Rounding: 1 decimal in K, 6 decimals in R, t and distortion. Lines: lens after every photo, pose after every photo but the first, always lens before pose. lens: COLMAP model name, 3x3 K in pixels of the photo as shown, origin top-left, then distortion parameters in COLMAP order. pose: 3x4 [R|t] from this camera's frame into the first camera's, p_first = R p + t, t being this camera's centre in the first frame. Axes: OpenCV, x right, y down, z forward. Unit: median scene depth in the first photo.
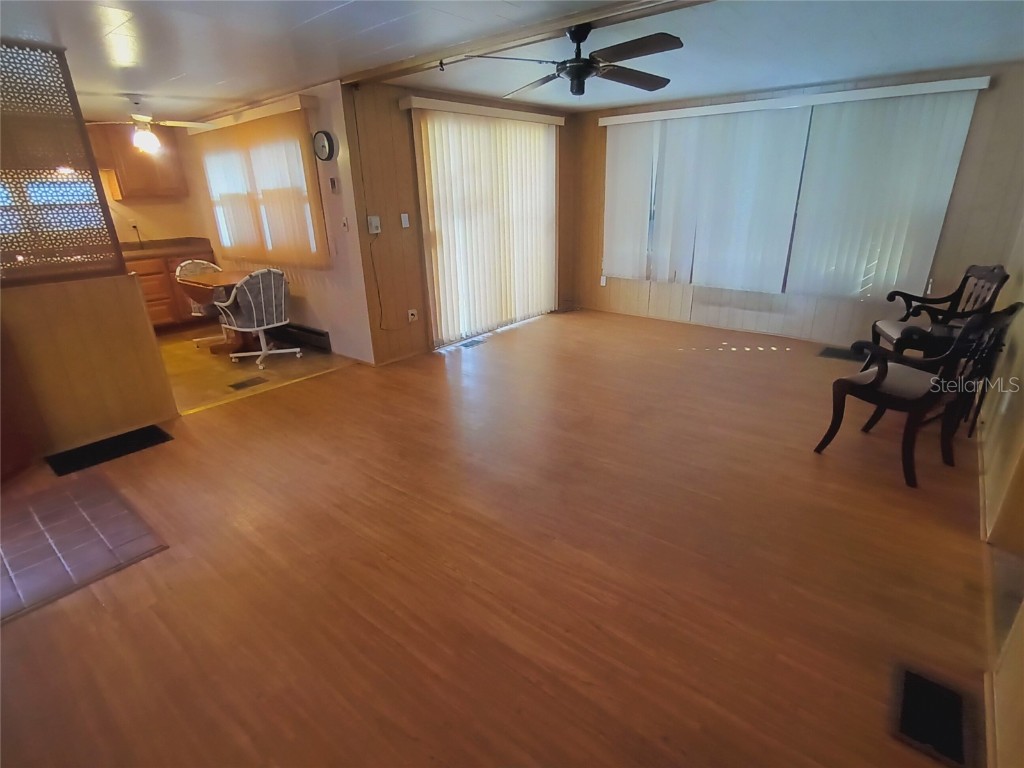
lens RADIAL K [[520.3, 0, 510.4], [0, 520.3, 401.2], [0, 0, 1]] dist [-0.051066, 0.028024]
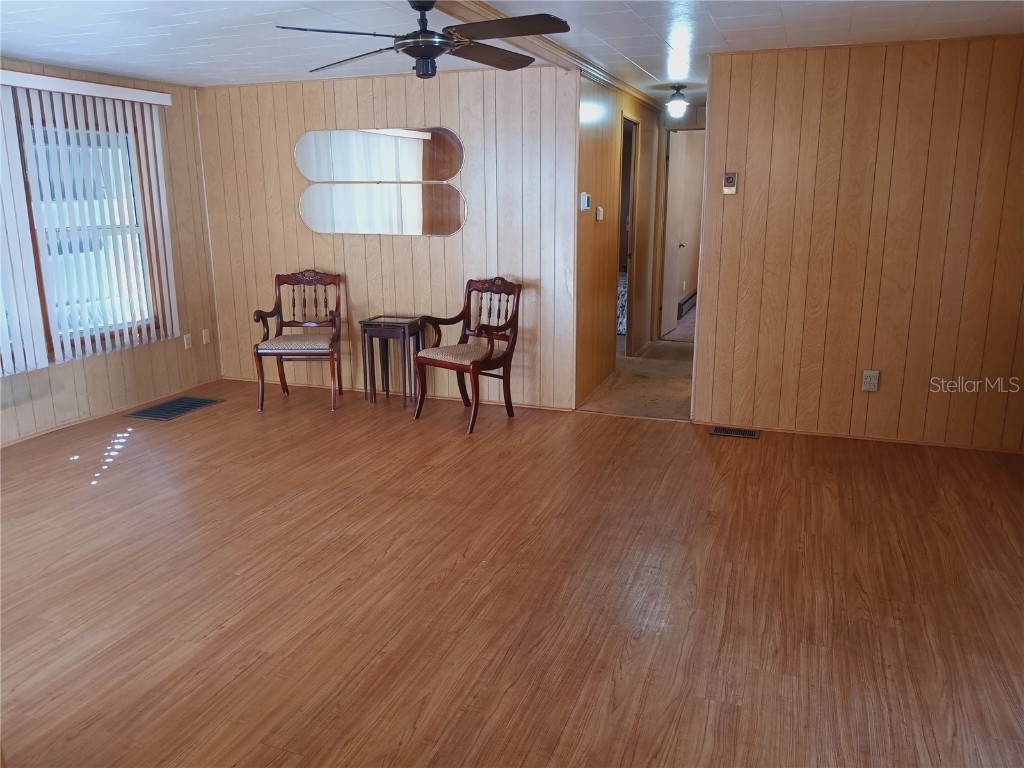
lens RADIAL K [[775.2, 0, 512.0], [0, 775.2, 384.0], [0, 0, 1]] dist [0.077417, -0.168669]
pose [[-0.333300, -0.194963, 0.922443, -0.579373], [0.365997, 0.874904, 0.317159, -0.297840], [-0.868882, 0.443321, -0.220250, 0.758177]]
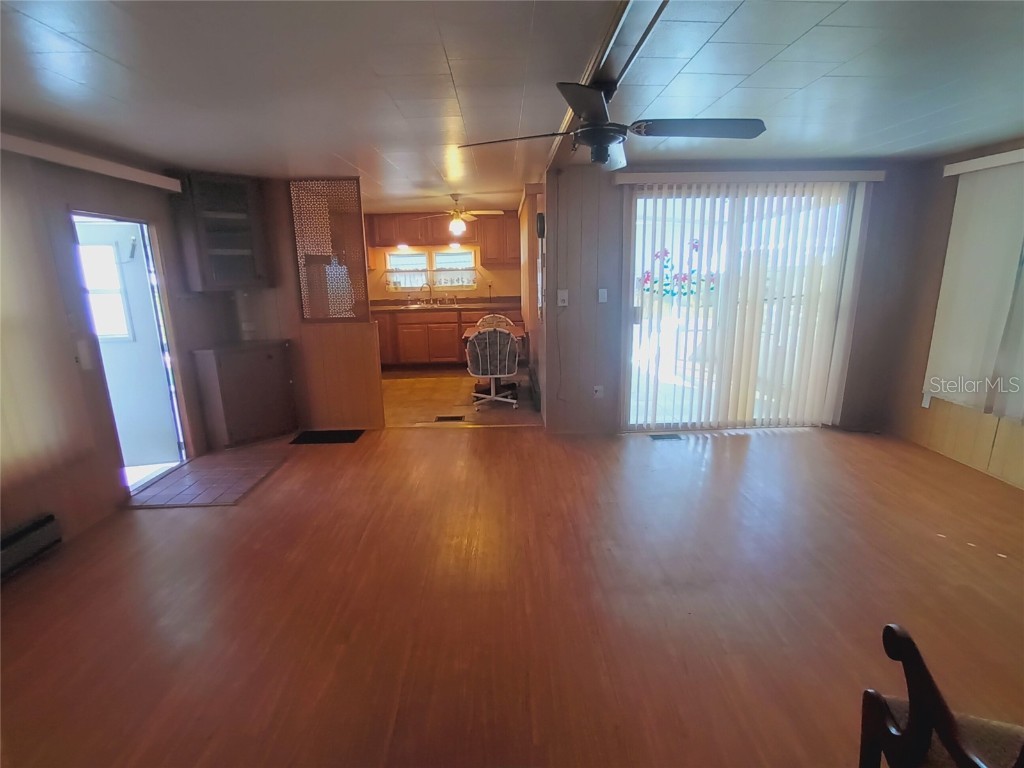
lens RADIAL K [[520.3, 0, 510.4], [0, 520.3, 401.2], [0, 0, 1]] dist [-0.051066, 0.028024]
pose [[0.651659, 0.204818, -0.730336, 0.409683], [-0.284914, 0.958442, 0.014569, -0.117019], [0.702969, 0.198589, 0.682933, 0.236201]]
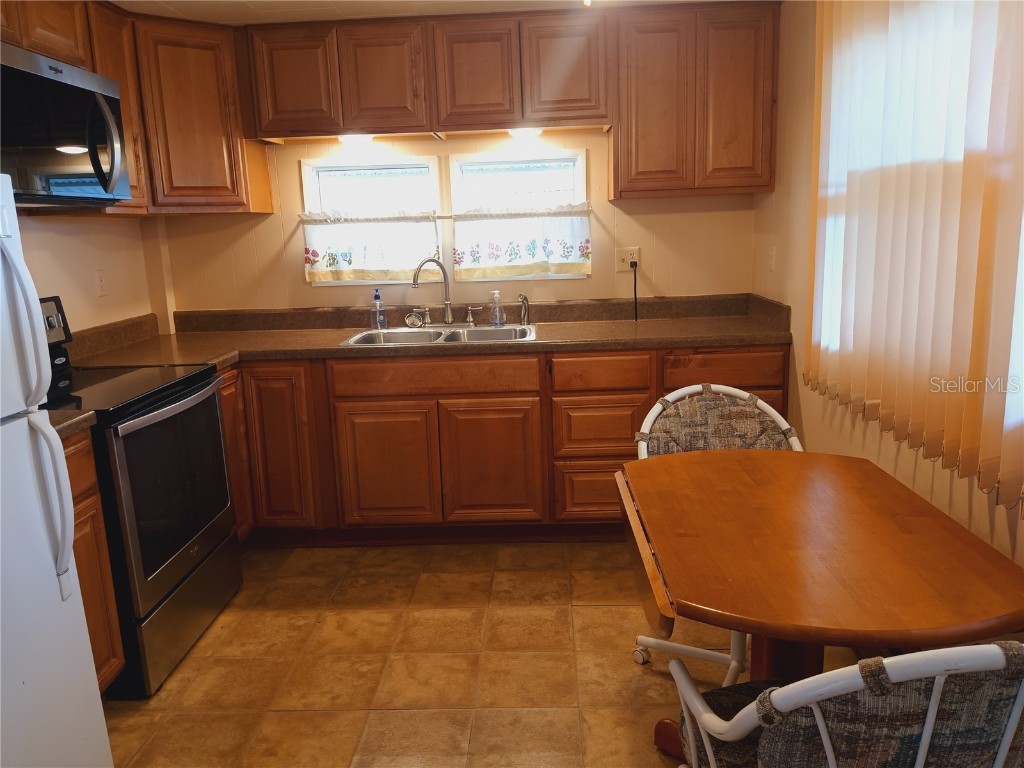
lens RADIAL K [[775.2, 0, 512.0], [0, 775.2, 384.0], [0, 0, 1]] dist [0.077417, -0.168669]
pose [[0.616975, 0.167560, -0.768937, -0.373002], [-0.281757, 0.959335, -0.017024, -0.263756], [0.734816, 0.227157, 0.639097, 0.687675]]
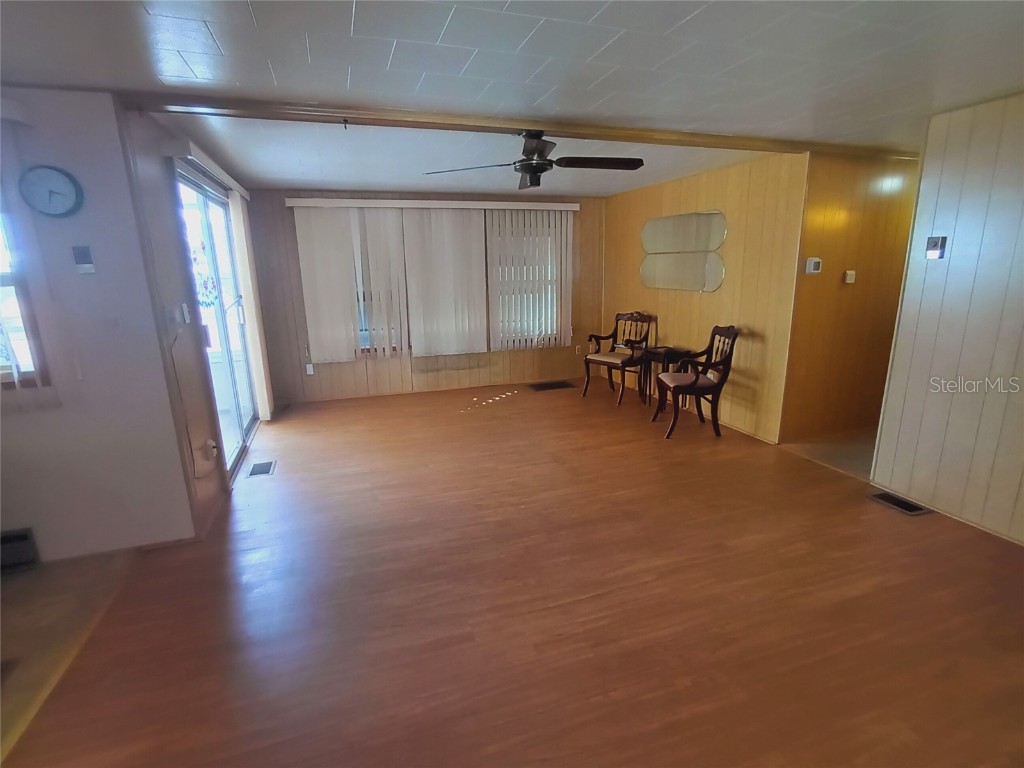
lens RADIAL K [[520.3, 0, 510.4], [0, 520.3, 401.2], [0, 0, 1]] dist [-0.051066, 0.028024]
pose [[0.525152, -0.198740, 0.827477, -0.524044], [0.323976, 0.945820, 0.021555, -0.111448], [-0.786928, 0.256763, 0.561086, 0.301873]]
